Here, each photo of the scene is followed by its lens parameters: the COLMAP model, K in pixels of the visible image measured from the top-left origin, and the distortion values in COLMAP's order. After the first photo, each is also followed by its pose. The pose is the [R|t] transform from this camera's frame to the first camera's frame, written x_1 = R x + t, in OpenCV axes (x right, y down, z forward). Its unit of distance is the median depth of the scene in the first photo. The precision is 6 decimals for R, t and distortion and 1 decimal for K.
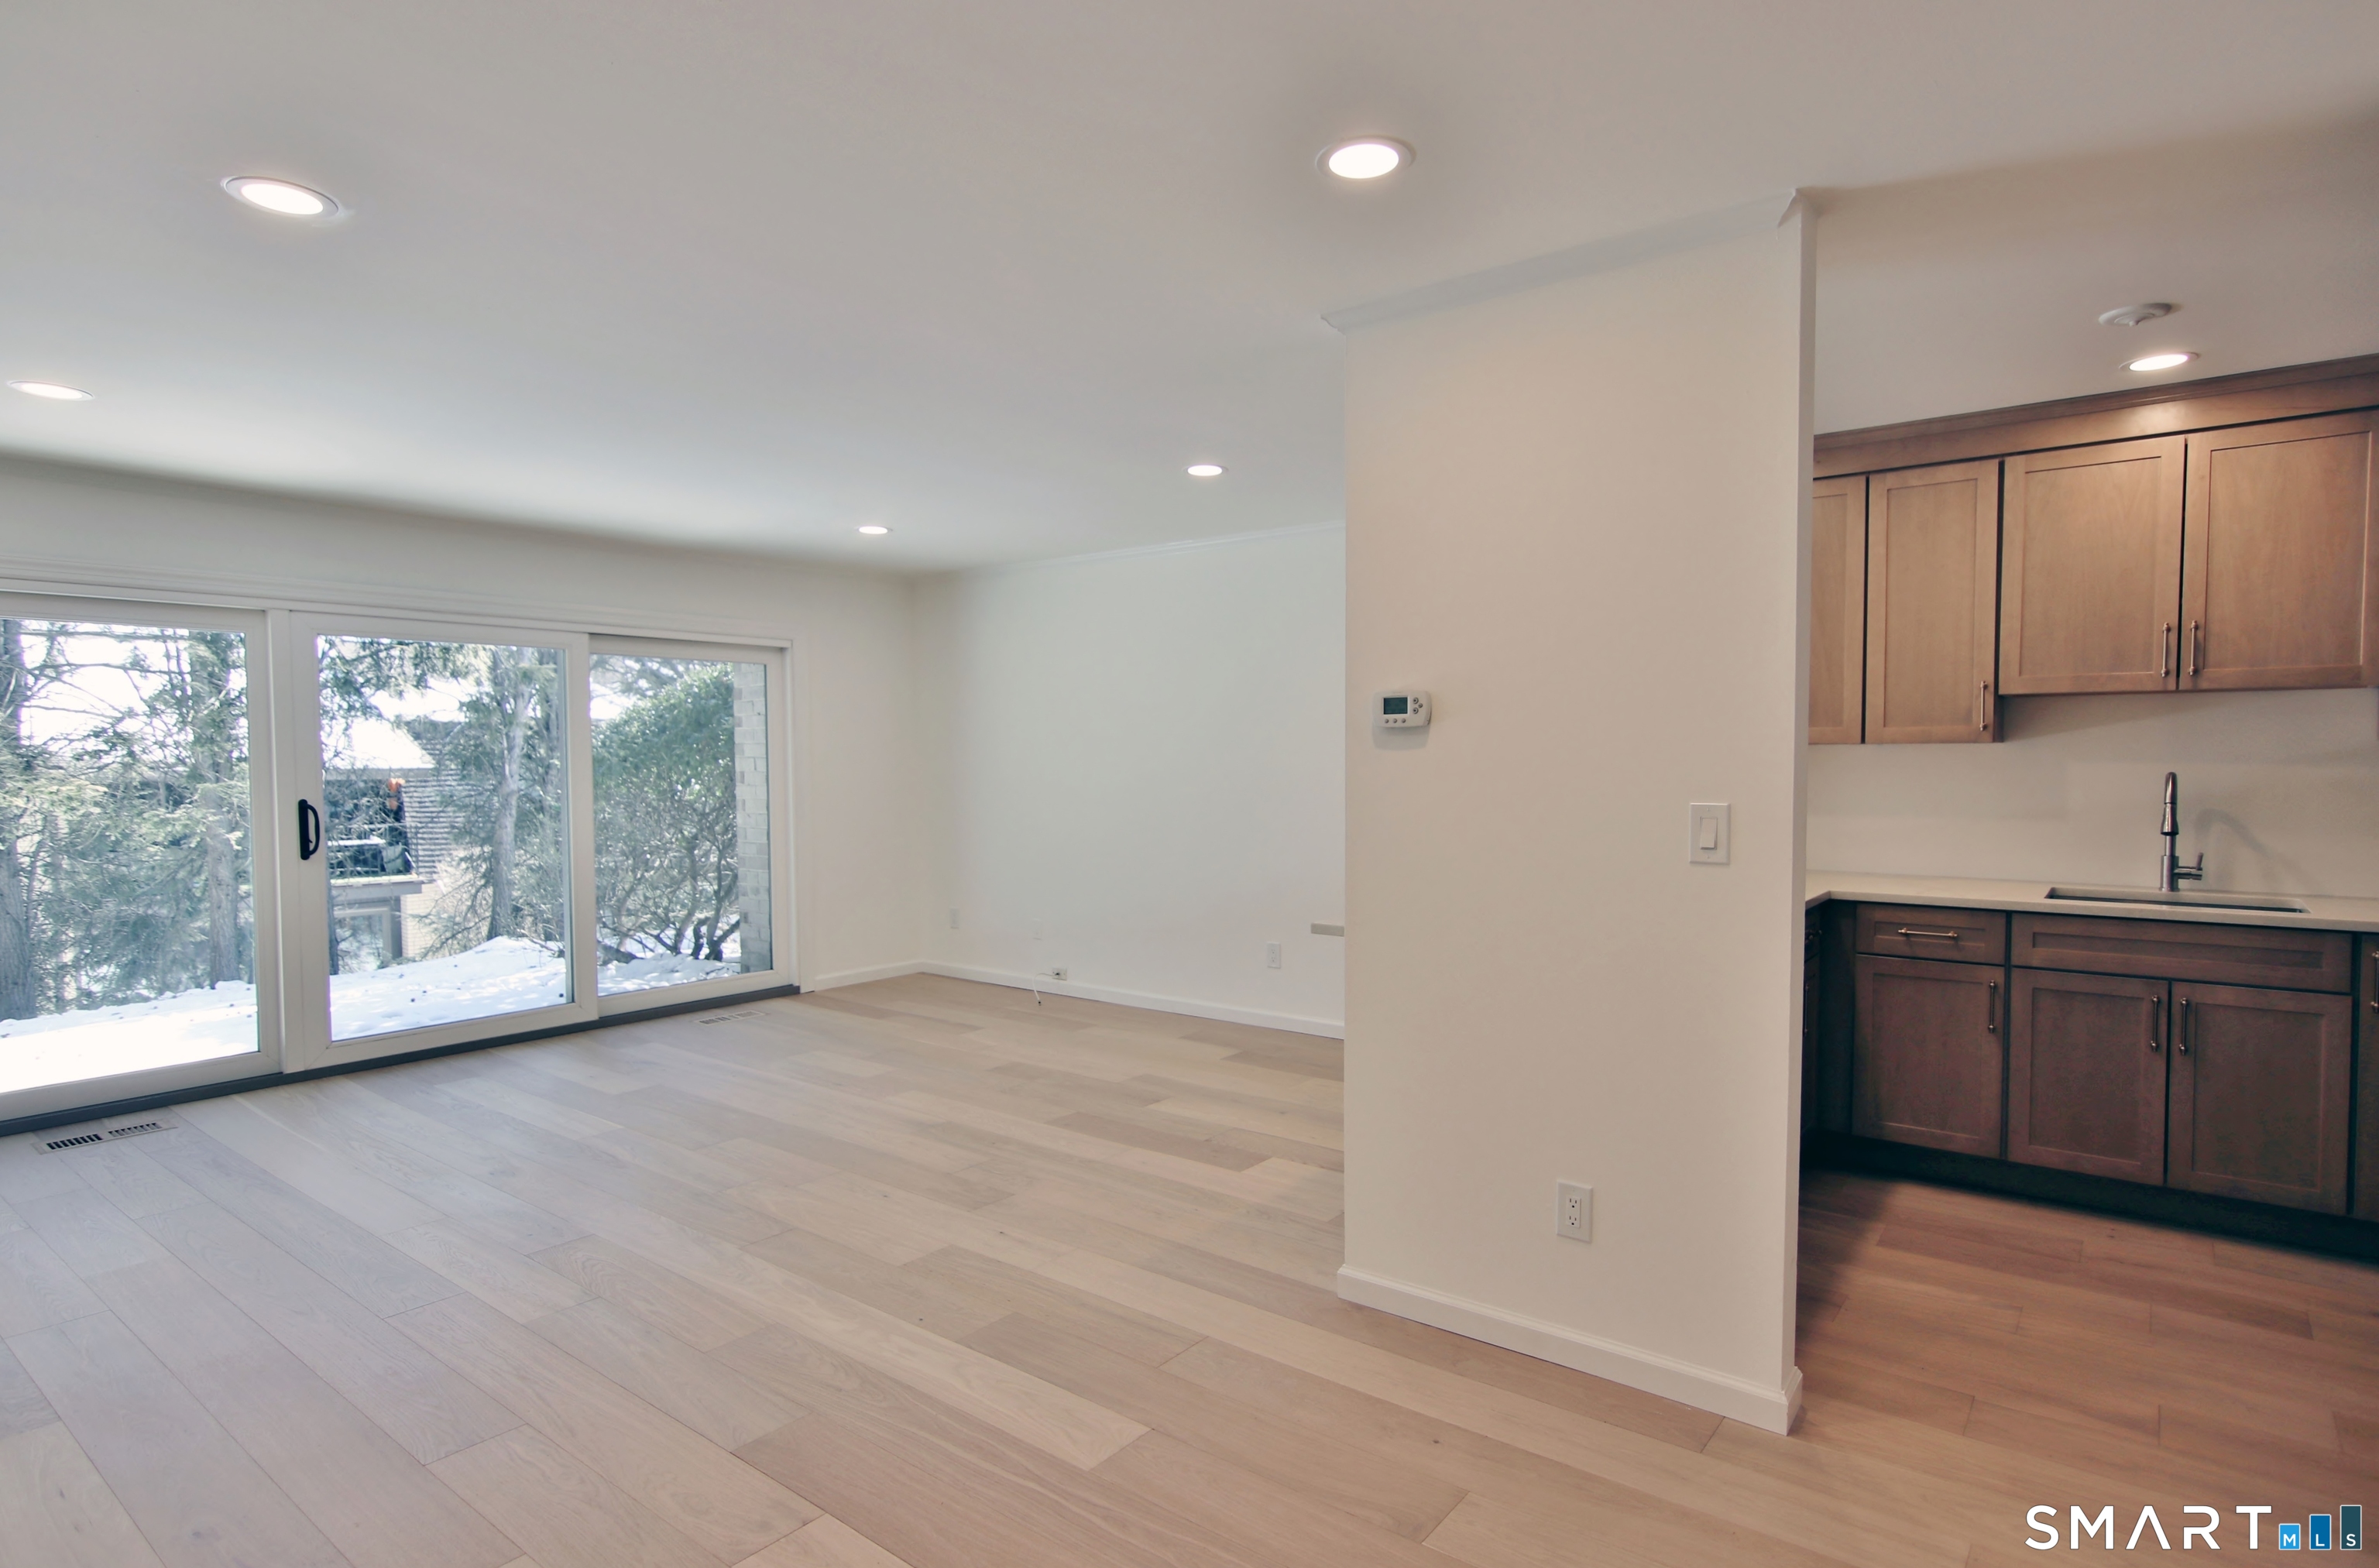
lens RADIAL K [[1228.1, 0, 1216.5], [0, 1228.1, 804.8], [0, 0, 1]] dist [0.000551, 0.000307]
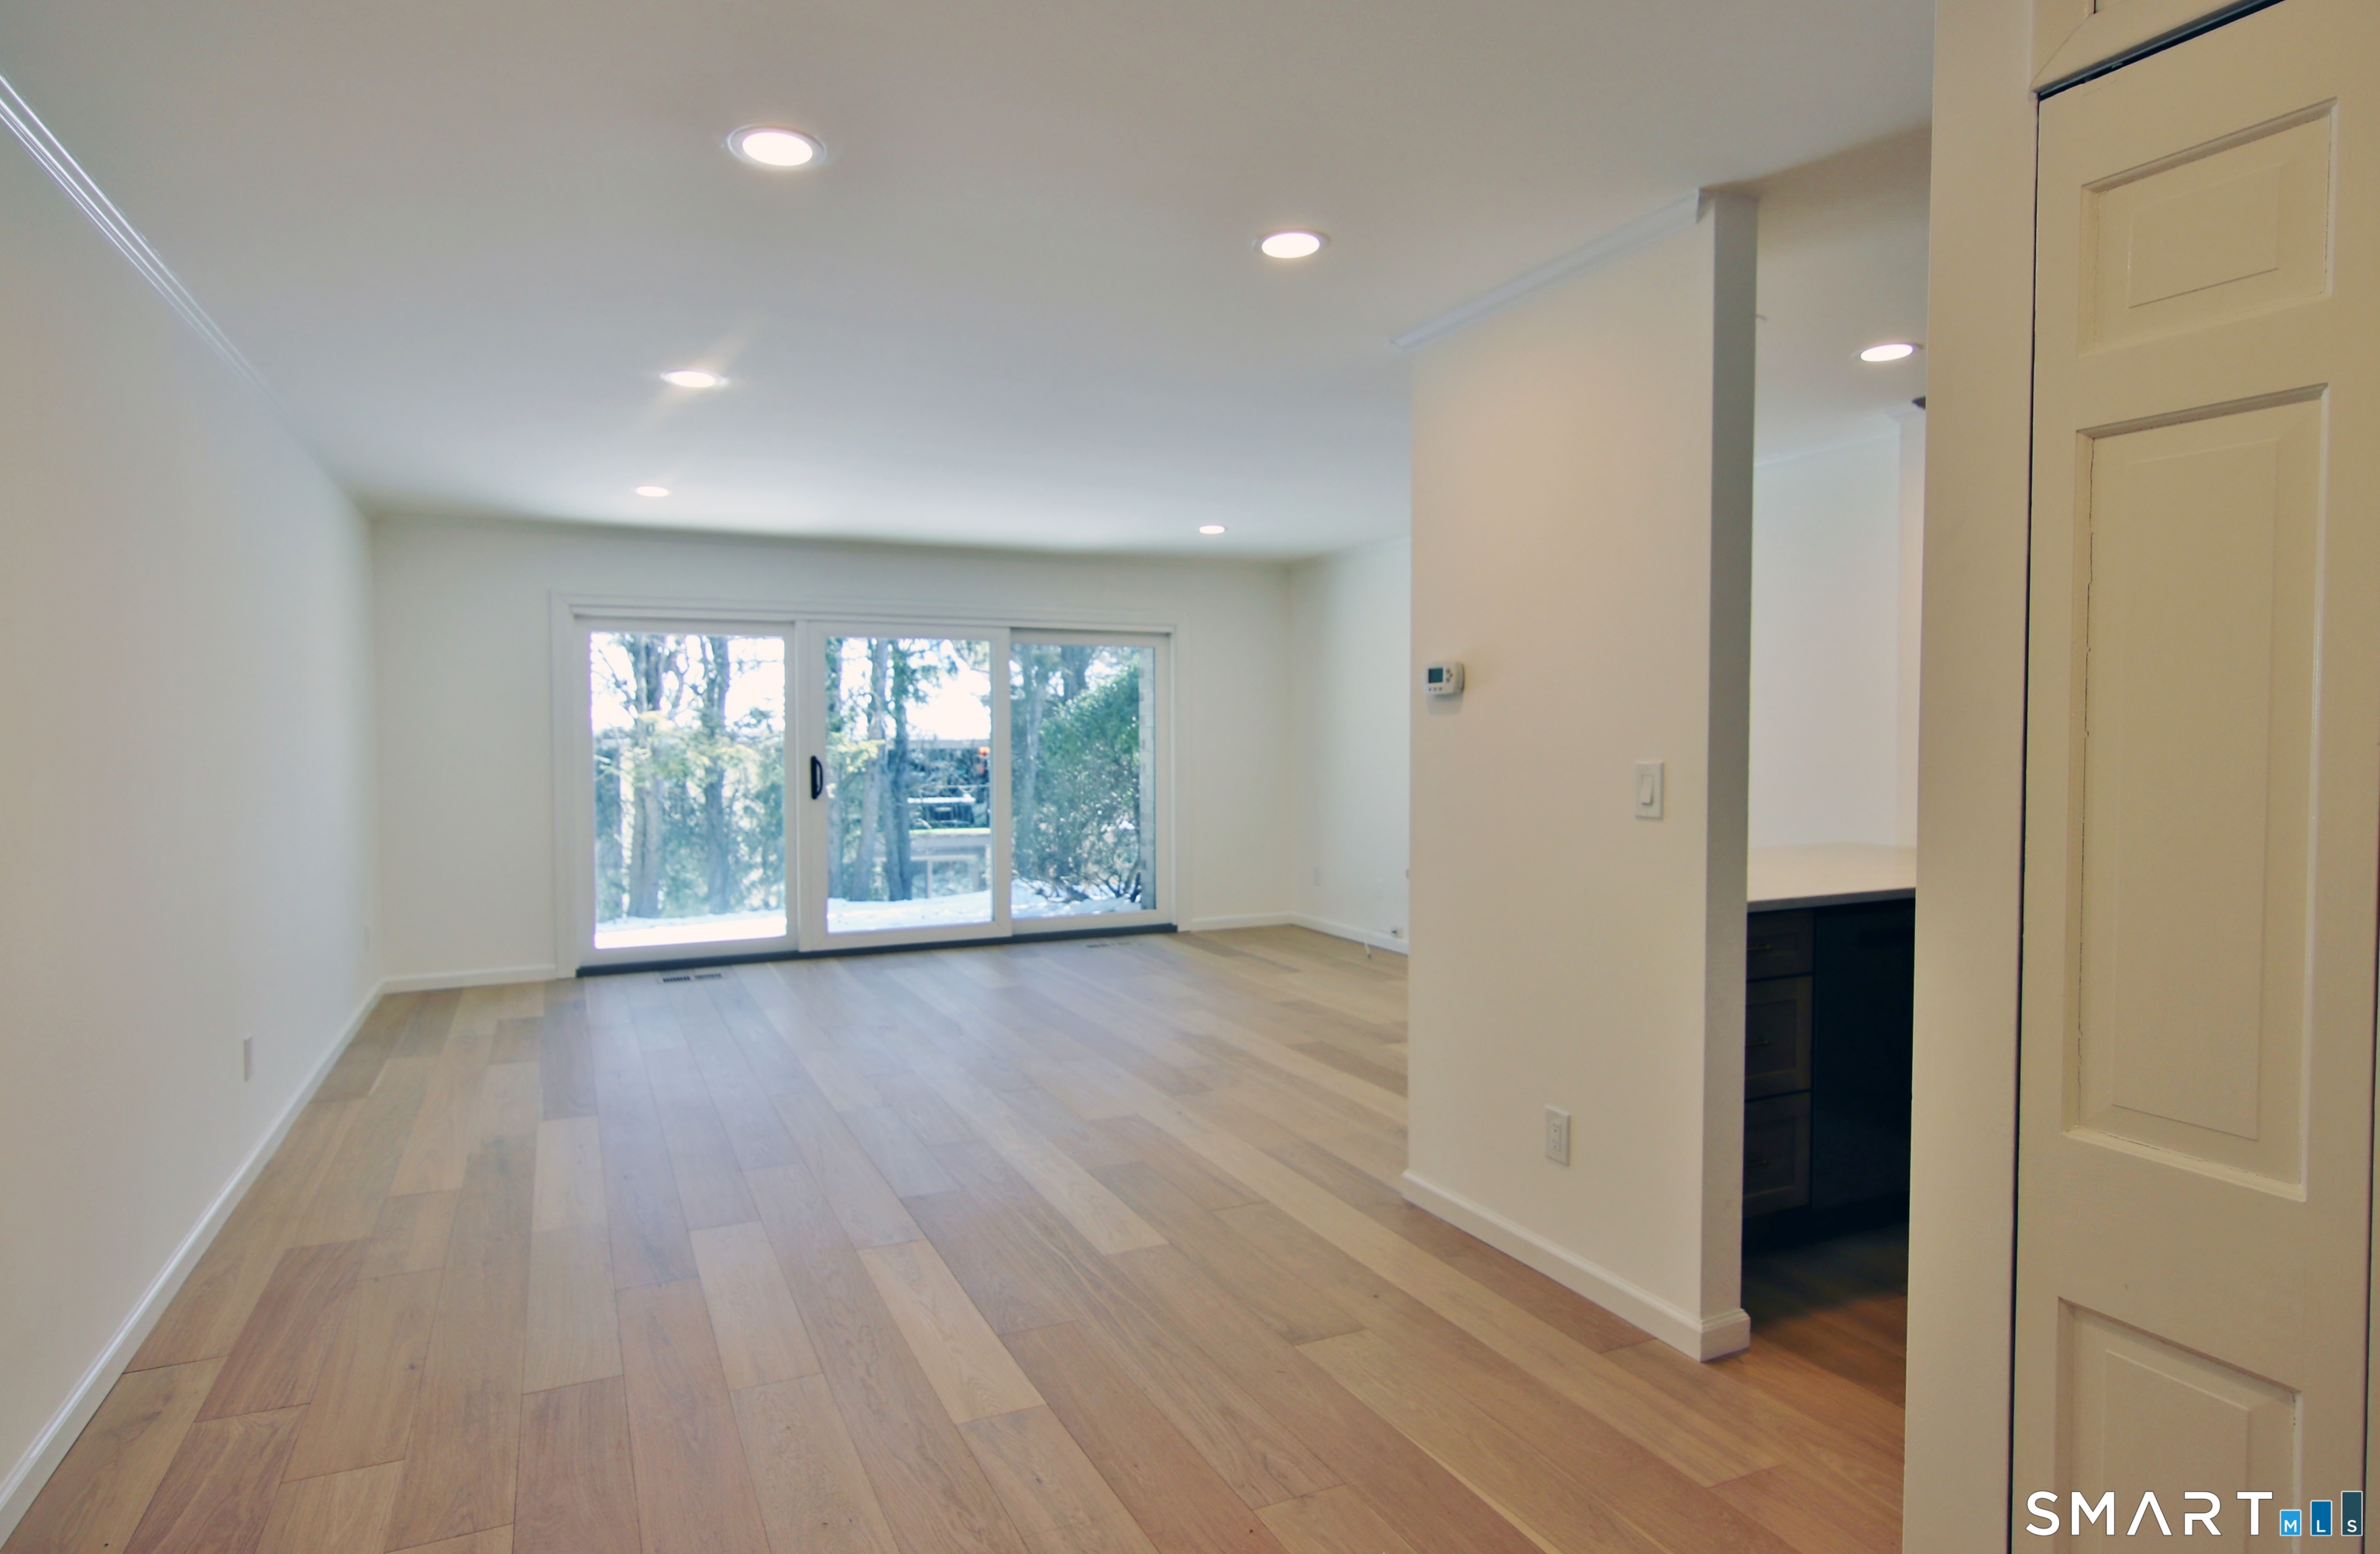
lens RADIAL K [[1266.6, 0, 1140.1], [0, 1266.6, 771.1], [0, 0, 1]] dist [0.000143, -0.000288]
pose [[0.881349, 0.016093, -0.472192, 0.424926], [-0.019742, 0.999801, -0.002773, 0.014980], [0.472053, 0.011766, 0.881491, -0.148718]]
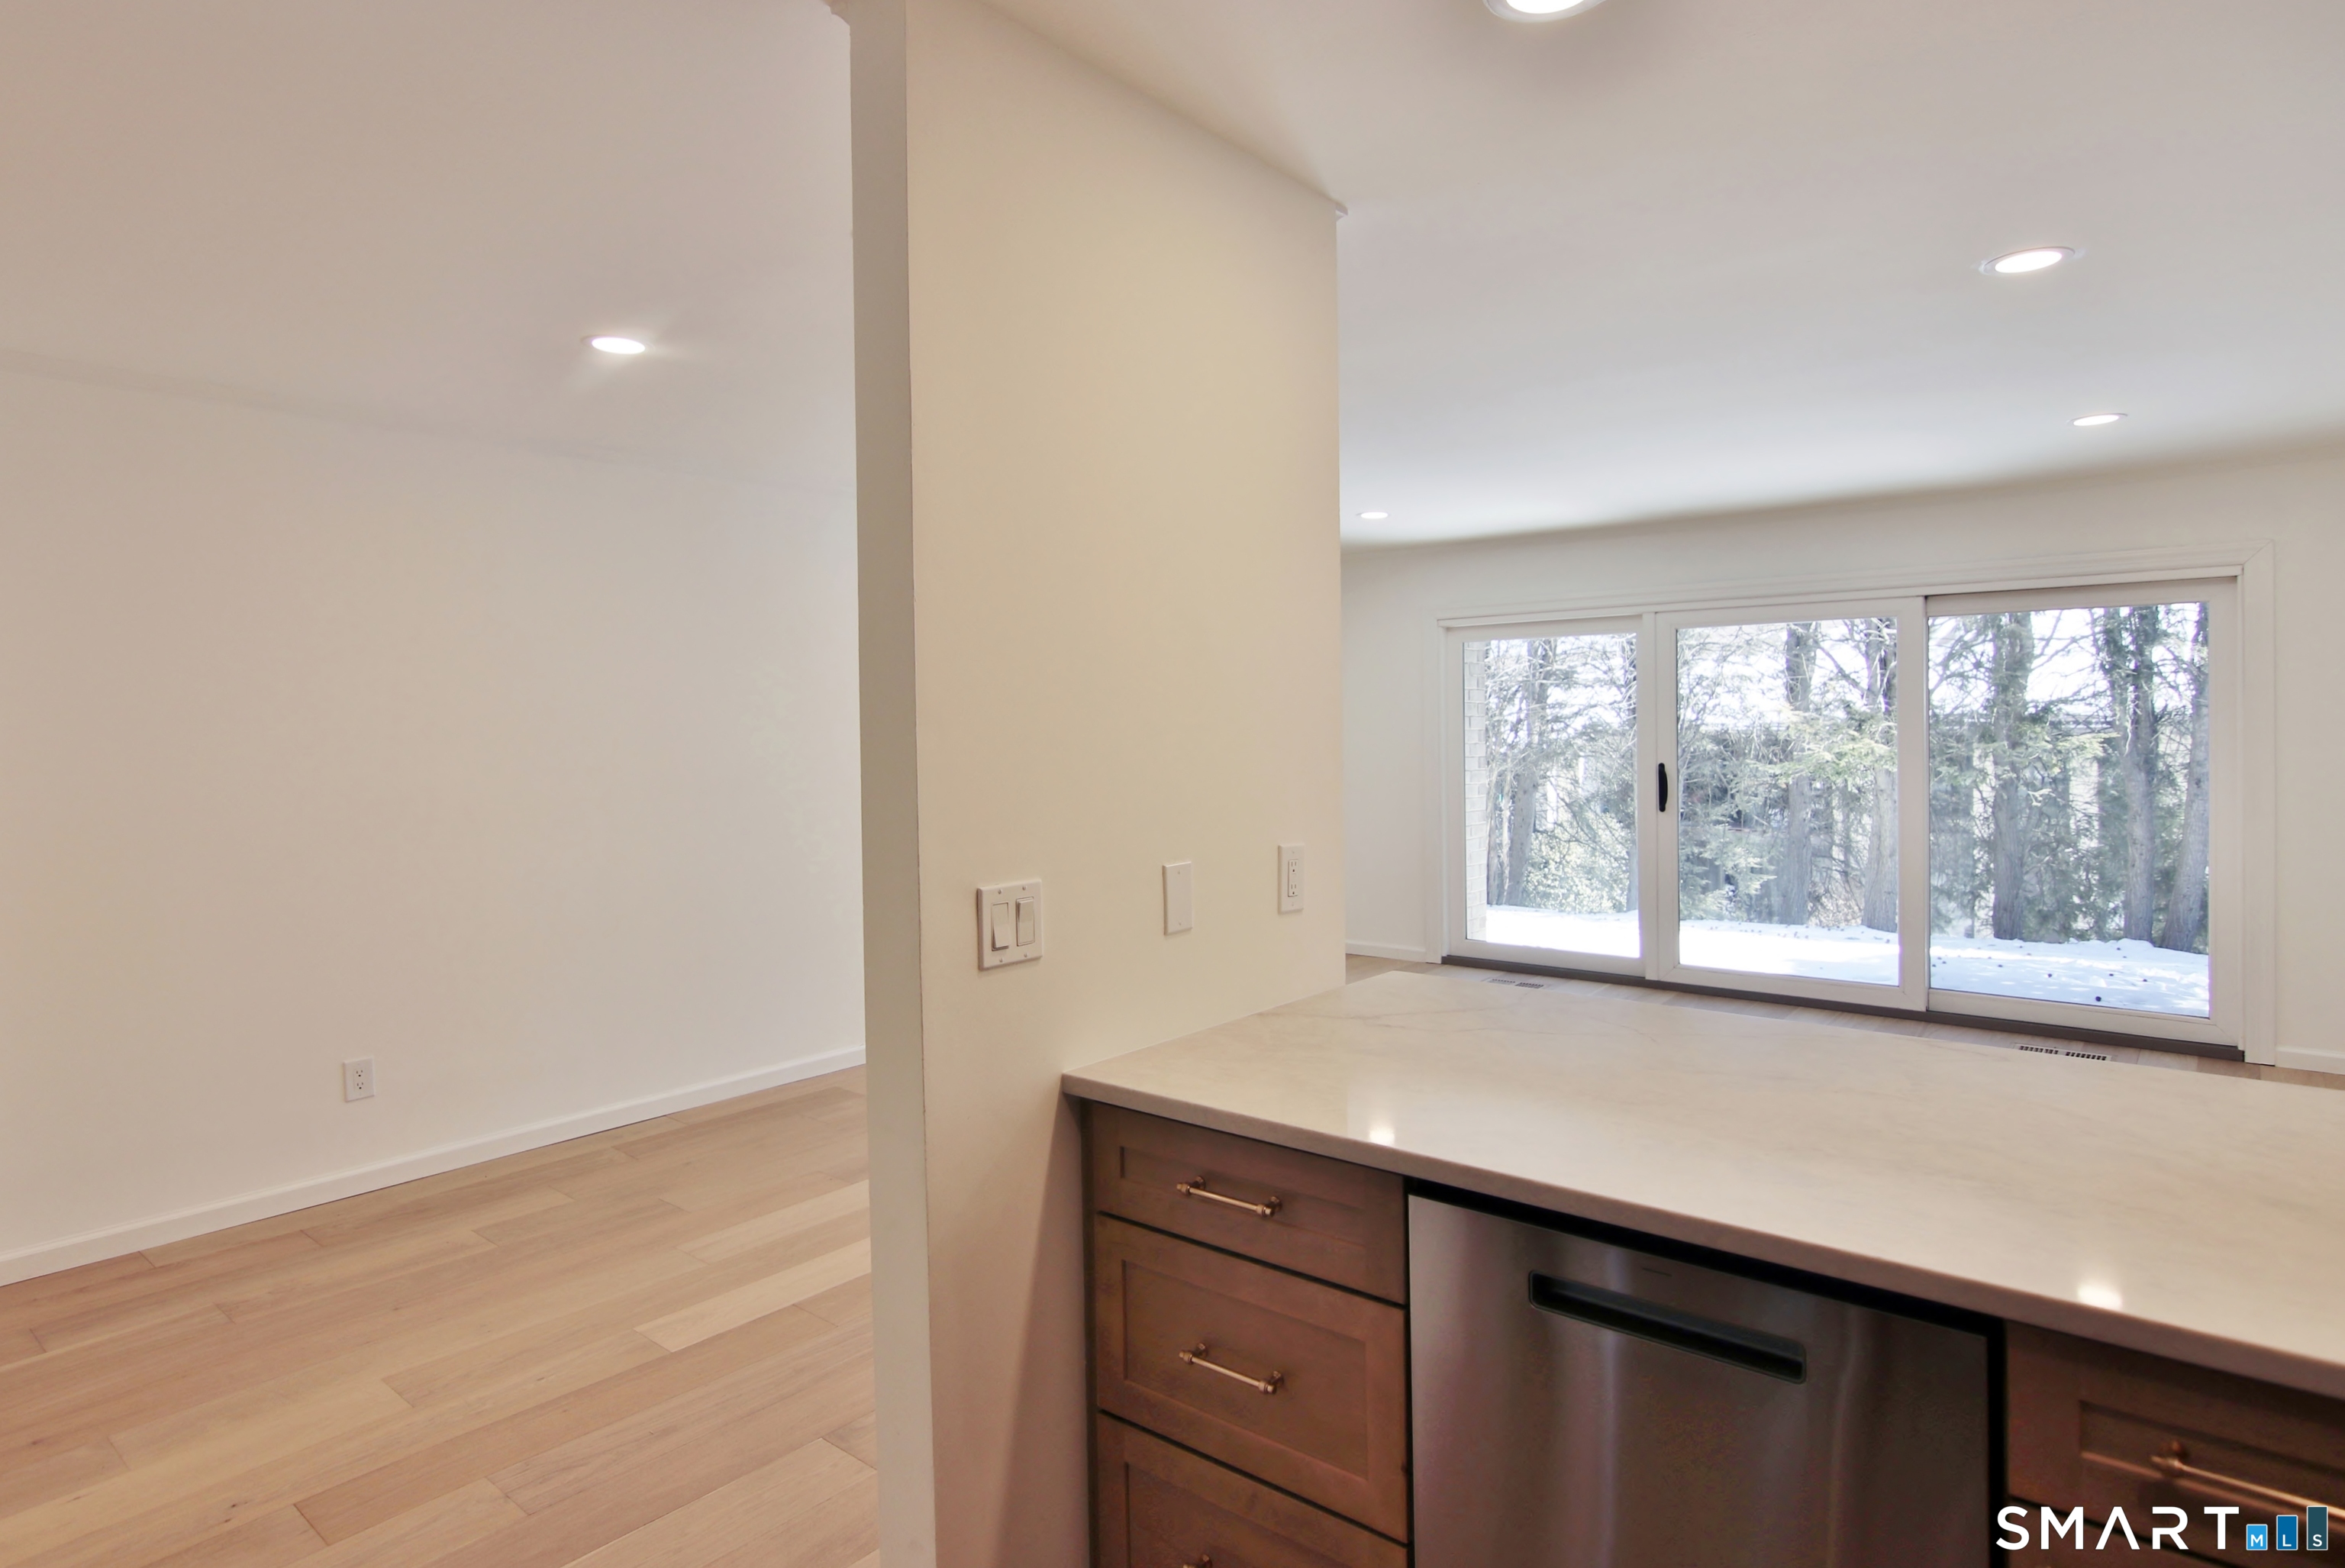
lens RADIAL K [[1275.2, 0, 1202.3], [0, 1275.2, 739.1], [0, 0, 1]] dist [-0.001577, -0.000369]
pose [[-0.027241, 0.016953, -0.999485, 0.916487], [-0.028379, 0.999440, 0.017725, -0.063558], [0.999226, 0.028847, -0.026745, 0.931483]]
